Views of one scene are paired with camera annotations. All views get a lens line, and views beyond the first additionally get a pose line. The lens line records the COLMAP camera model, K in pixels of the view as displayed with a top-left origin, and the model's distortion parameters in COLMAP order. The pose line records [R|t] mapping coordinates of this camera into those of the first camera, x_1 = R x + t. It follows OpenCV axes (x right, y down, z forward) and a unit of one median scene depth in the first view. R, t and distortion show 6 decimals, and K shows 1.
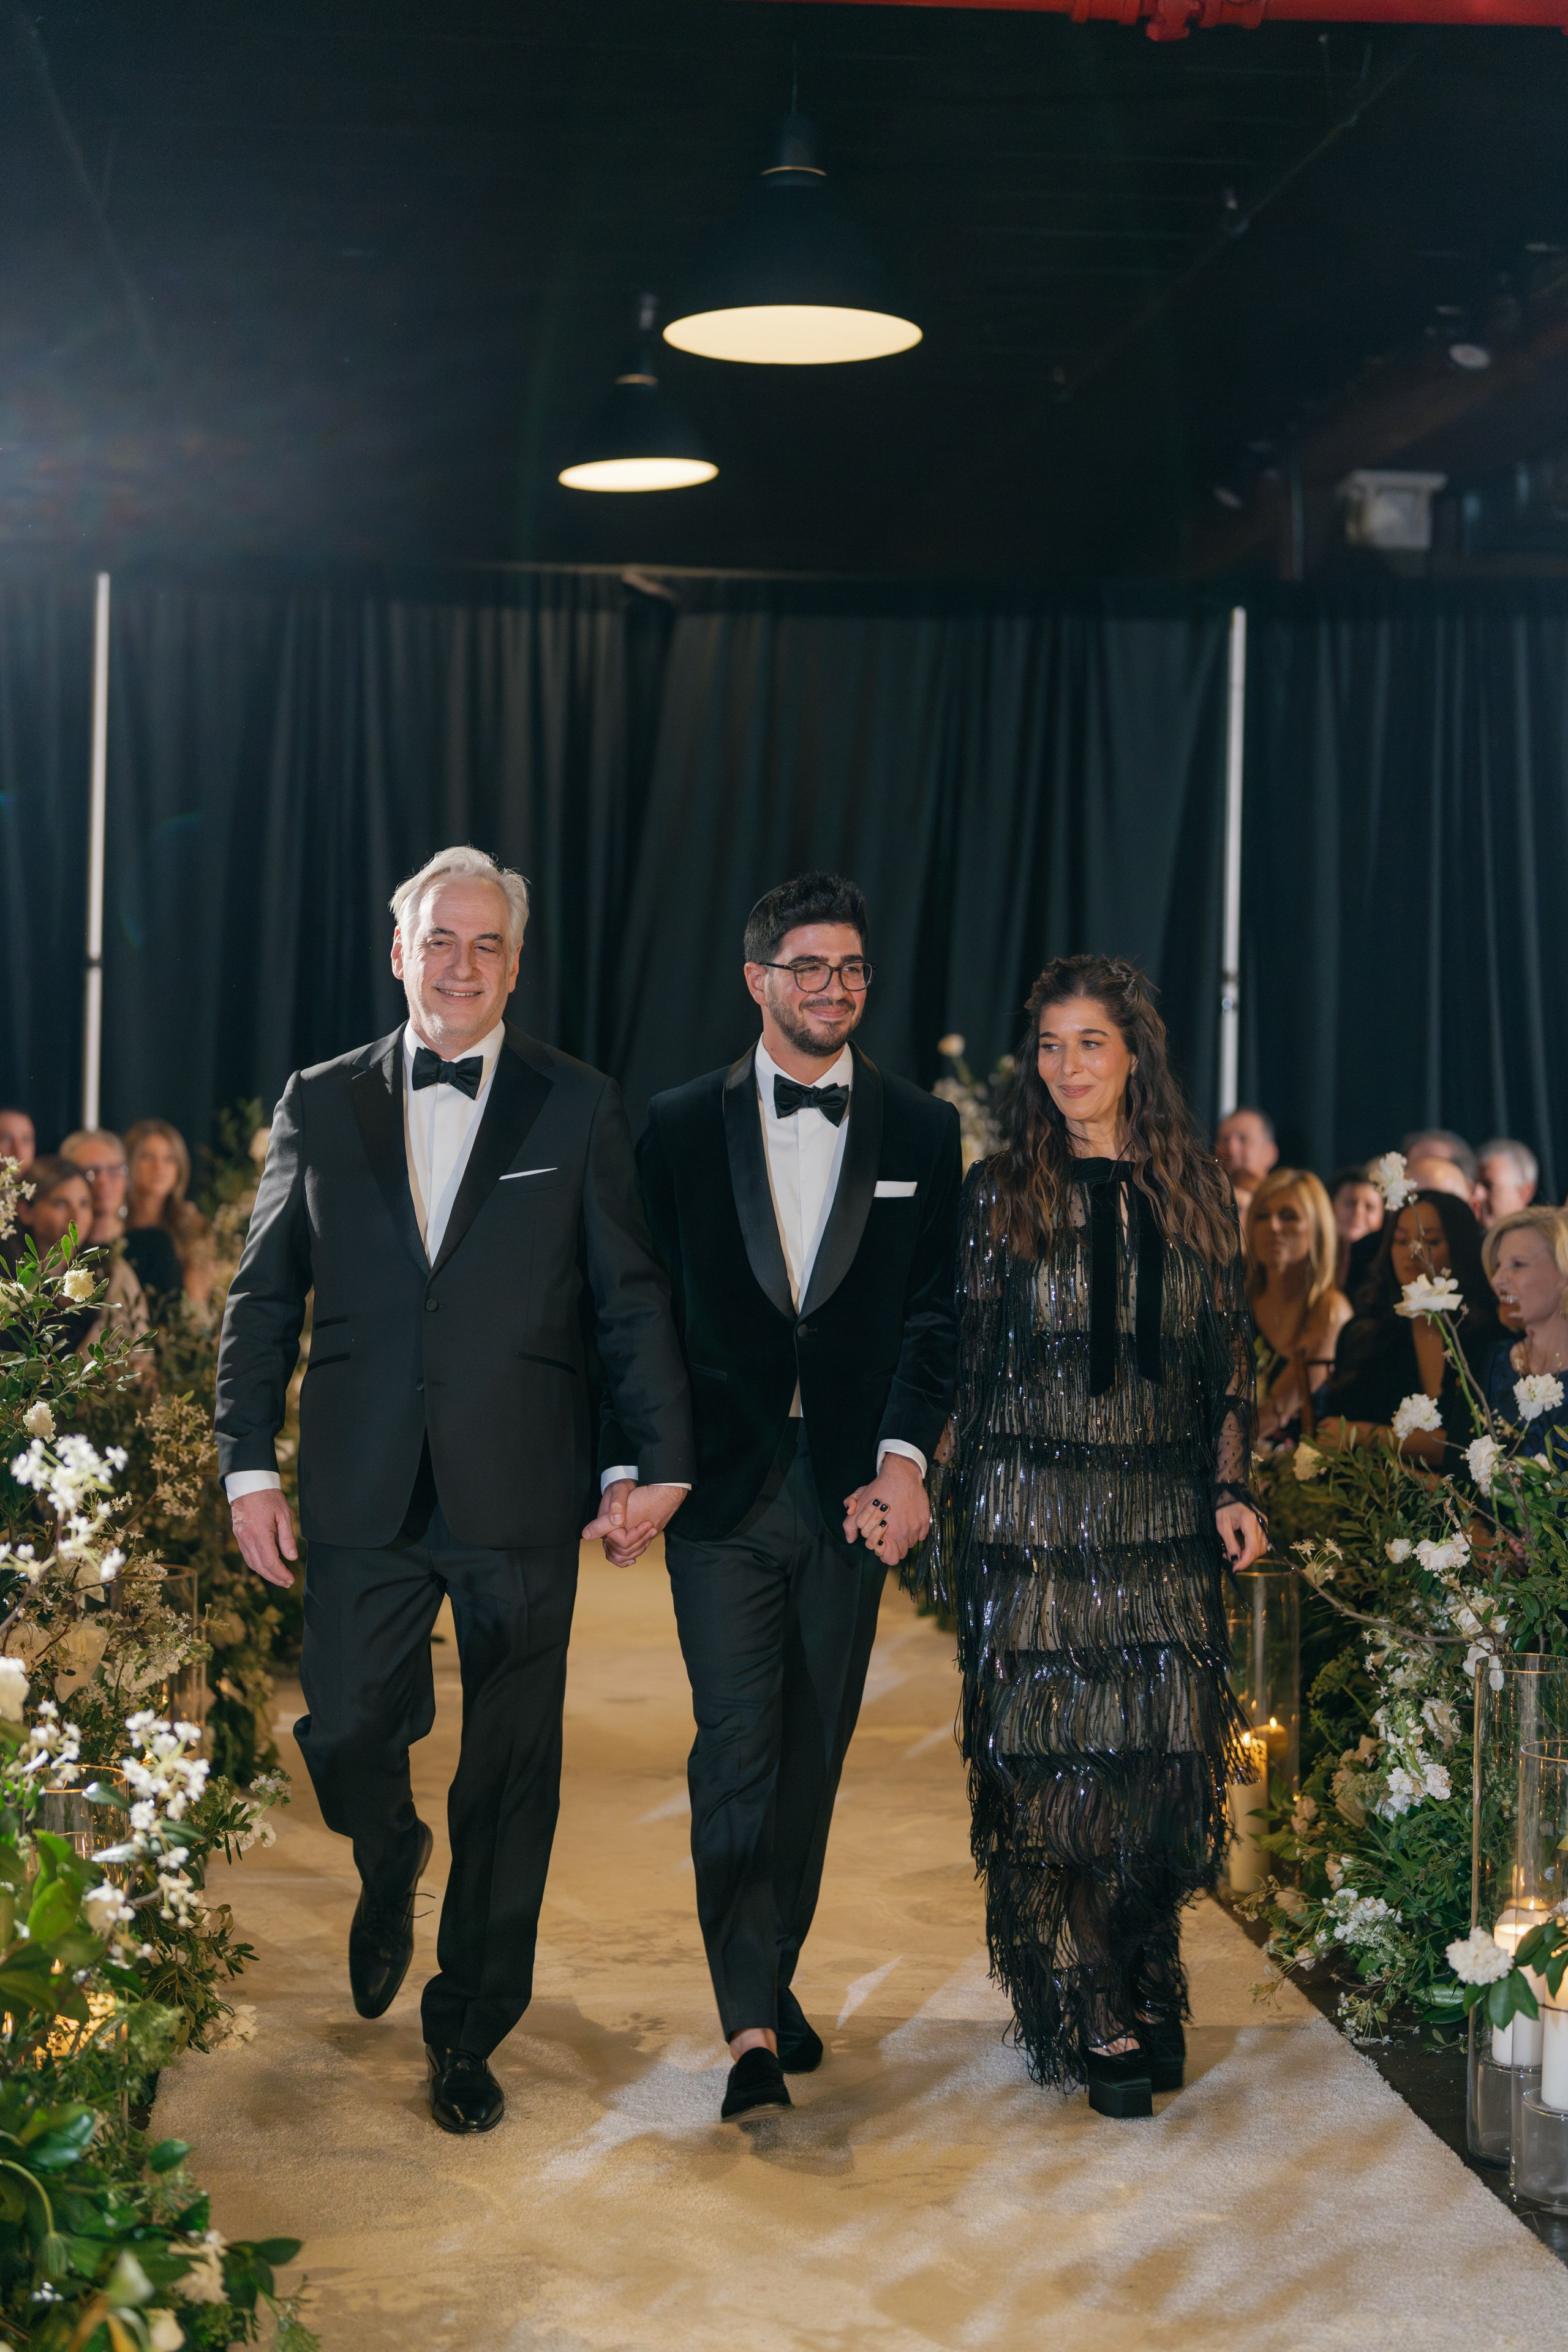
lens RADIAL K [[3288.6, 0, 776.7], [0, 3288.6, 1179.5], [0, 0, 1]] dist [0.002687, 0.029569]
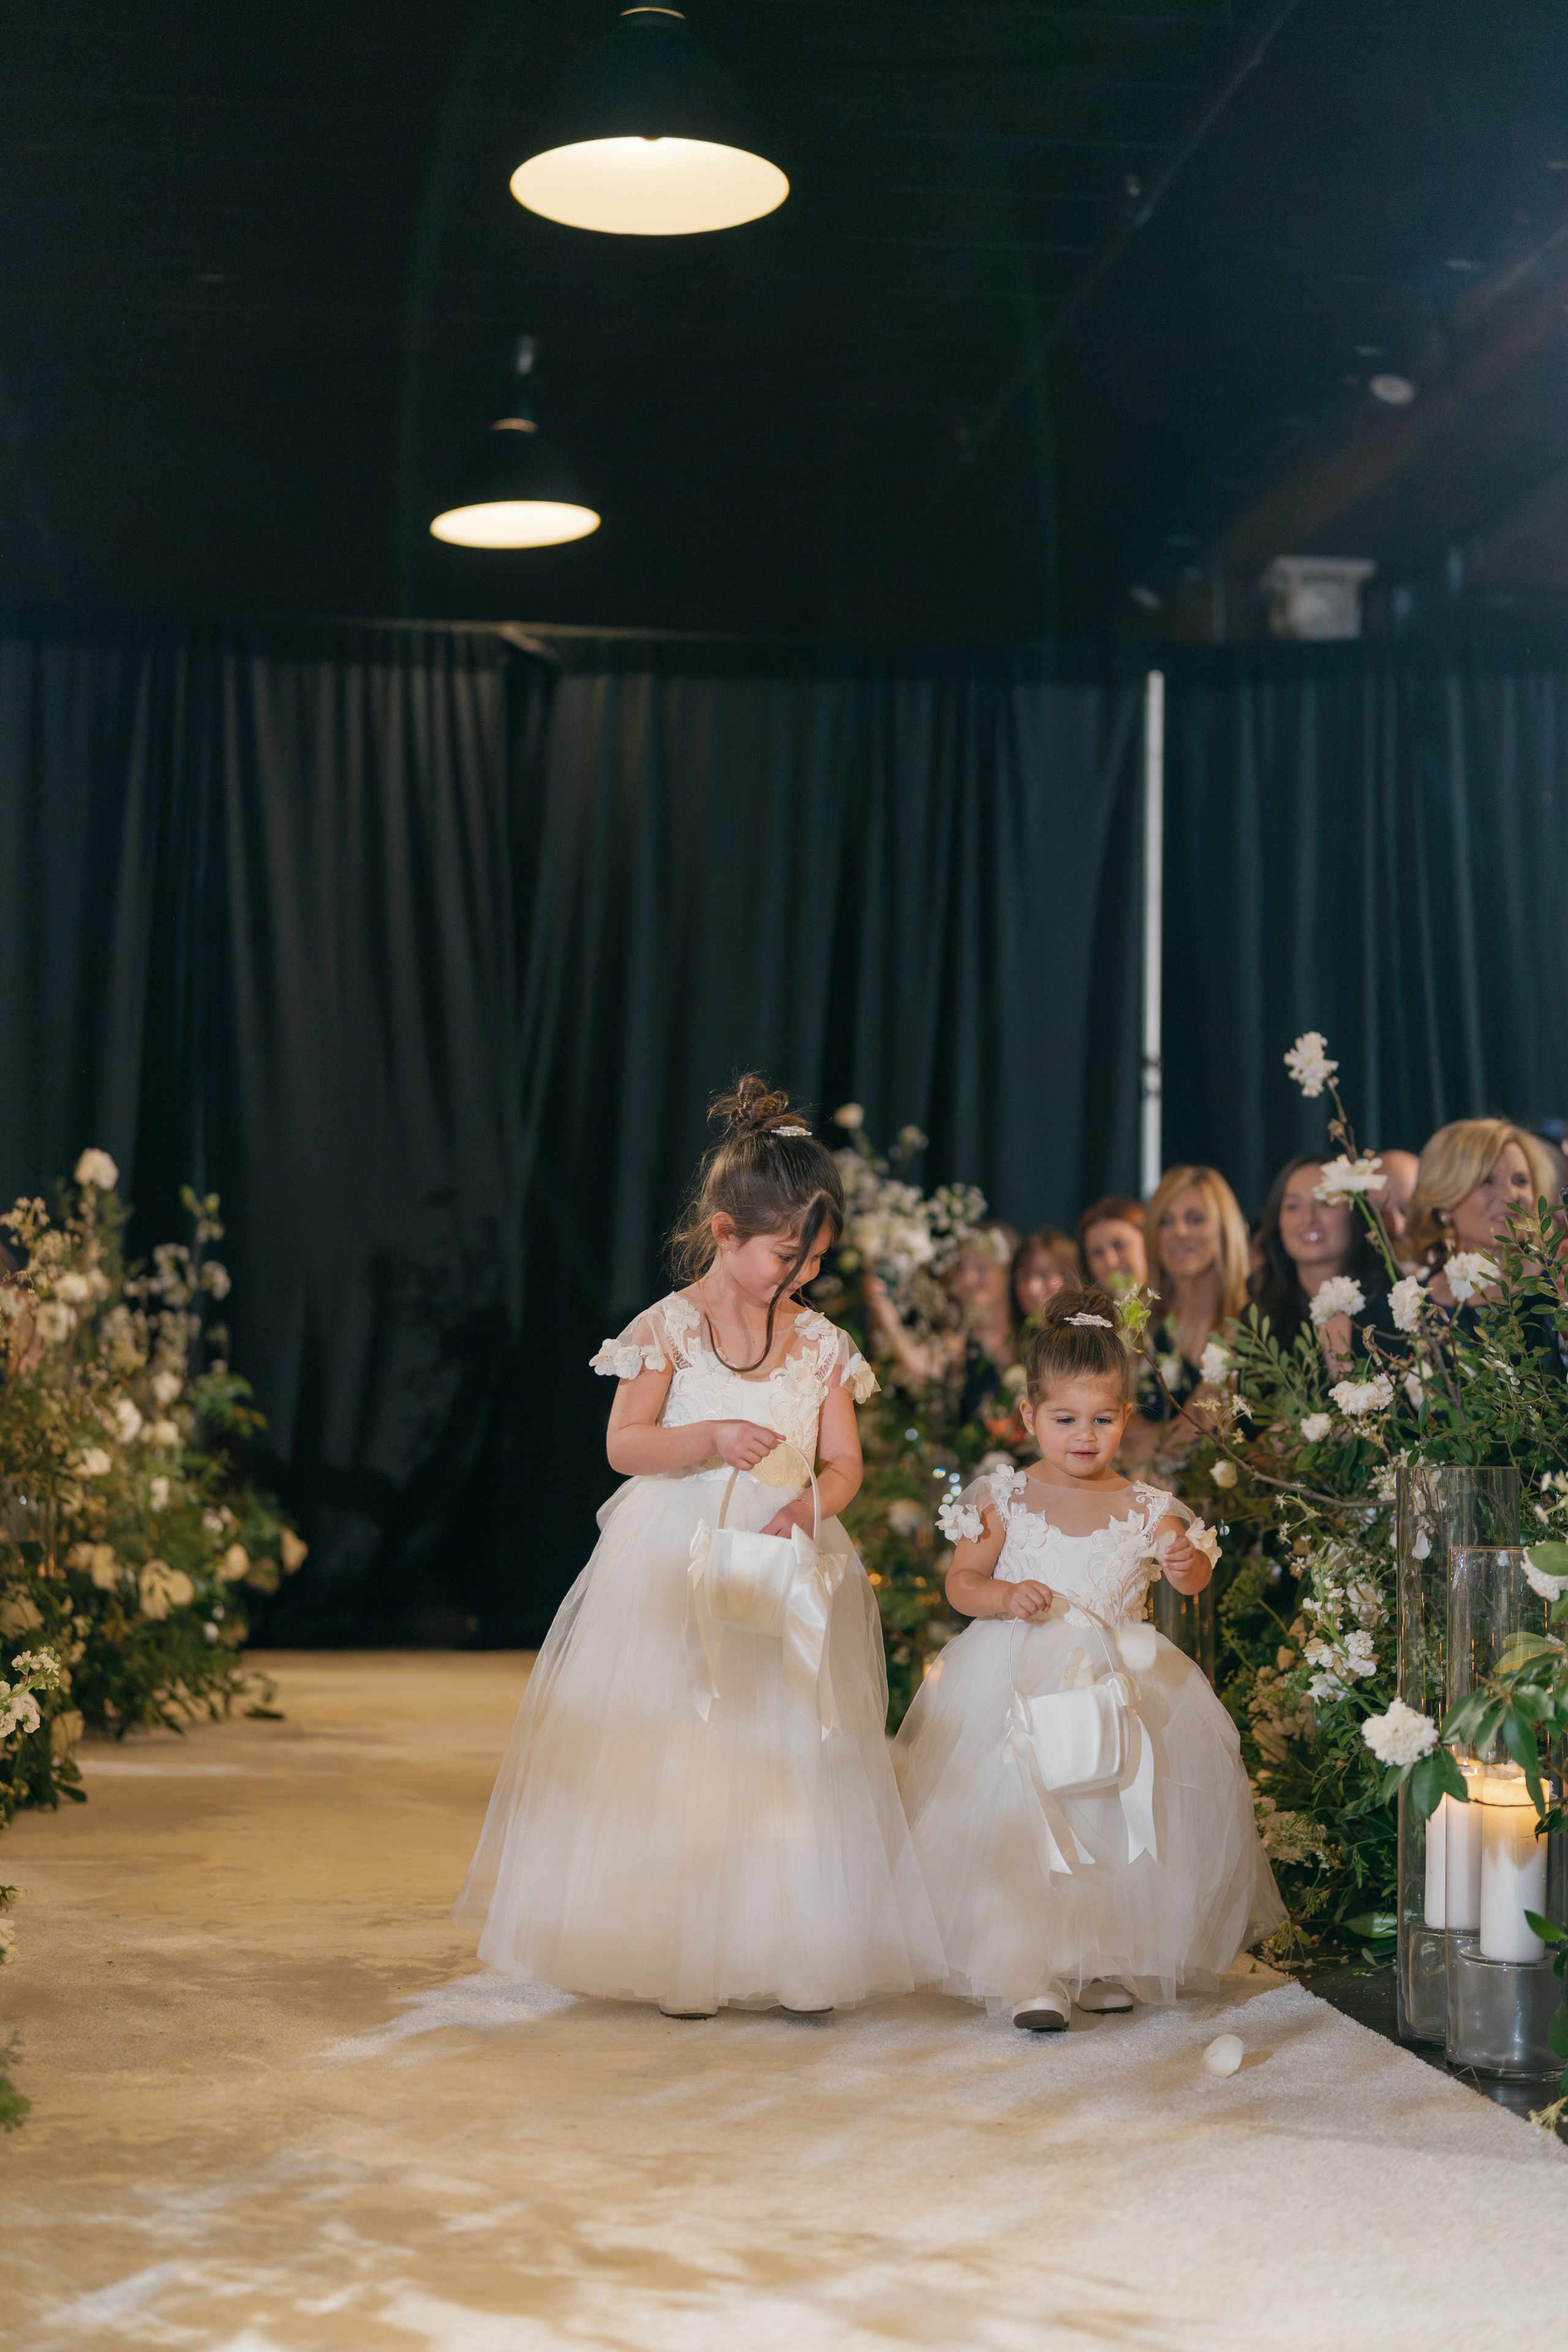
lens RADIAL K [[3442.0, 0, 764.6], [0, 3442.0, 1235.6], [0, 0, 1]] dist [-0.001880, 0.034916]
pose [[0.999899, -0.000817, 0.014177, 0.026490], [0.002252, 0.994836, -0.101475, 0.157021], [-0.014021, 0.101496, 0.994737, 0.068592]]
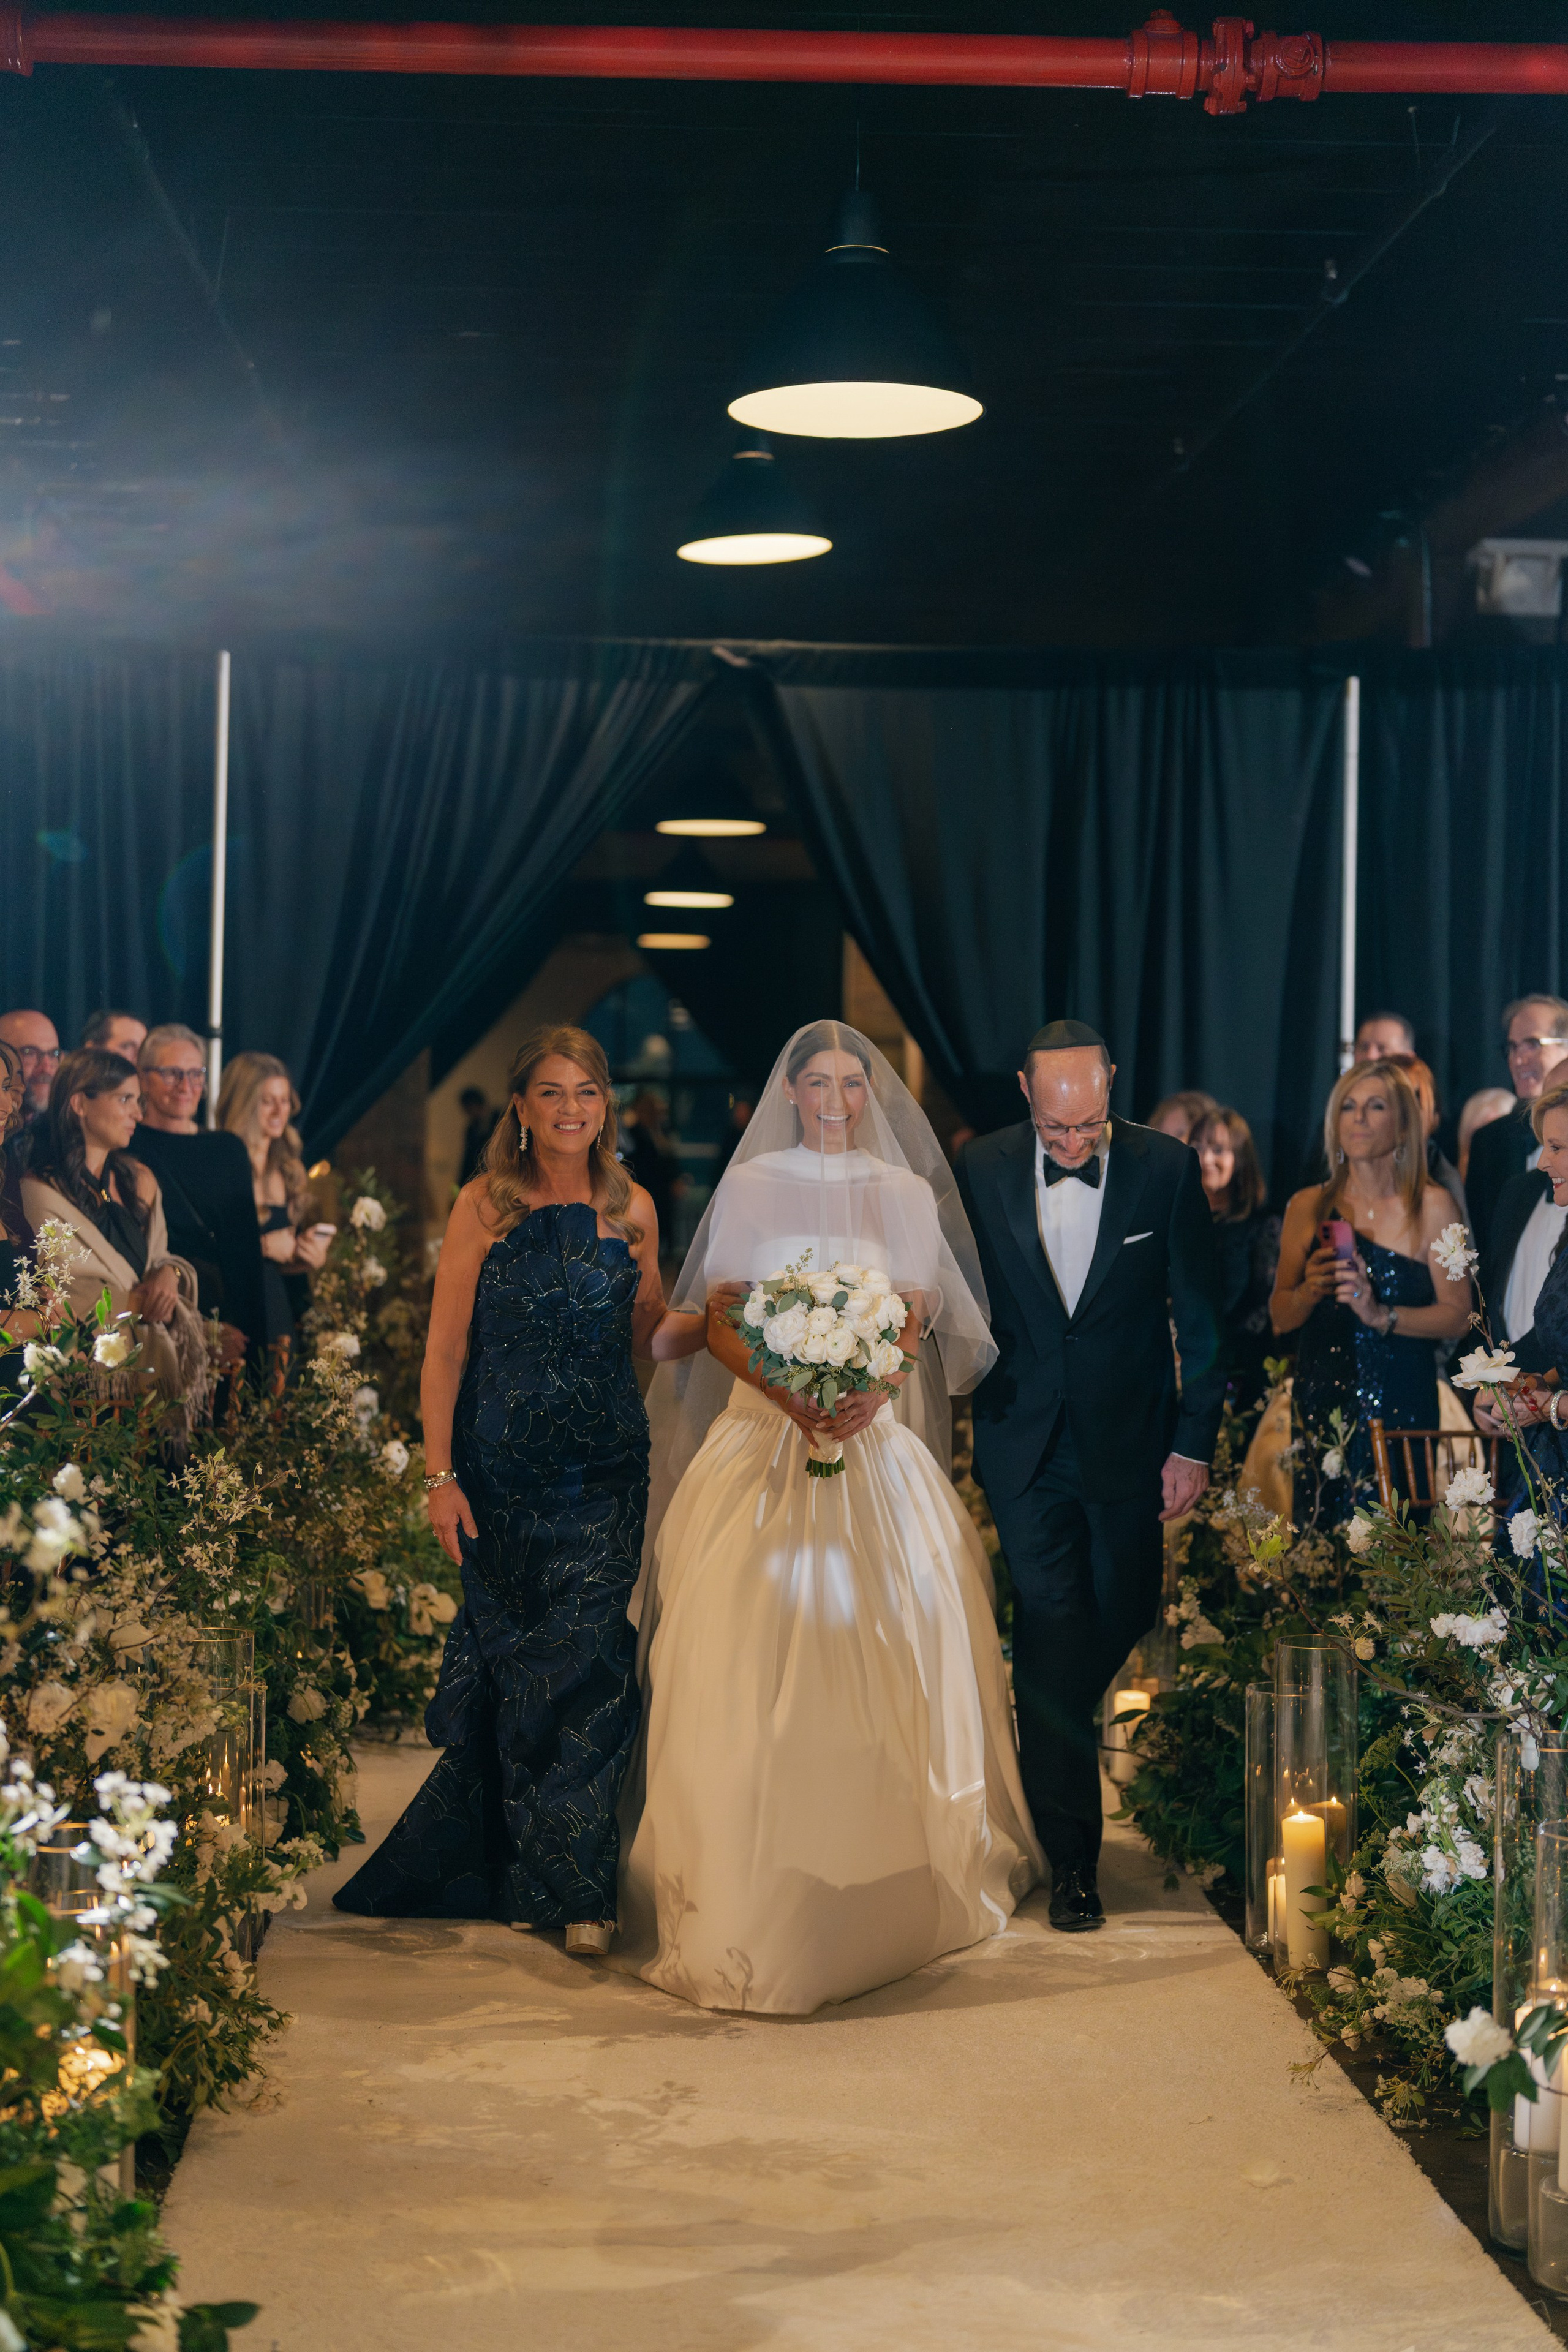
lens RADIAL K [[3283.5, 0, 806.4], [0, 3283.5, 1179.1], [0, 0, 1]] dist [-0.007227, 0.080917]
pose [[0.998463, 0.002478, -0.055374, 0.052651], [-0.003631, 0.999778, -0.020736, -0.000319], [0.055310, 0.020905, 0.998250, 0.000365]]
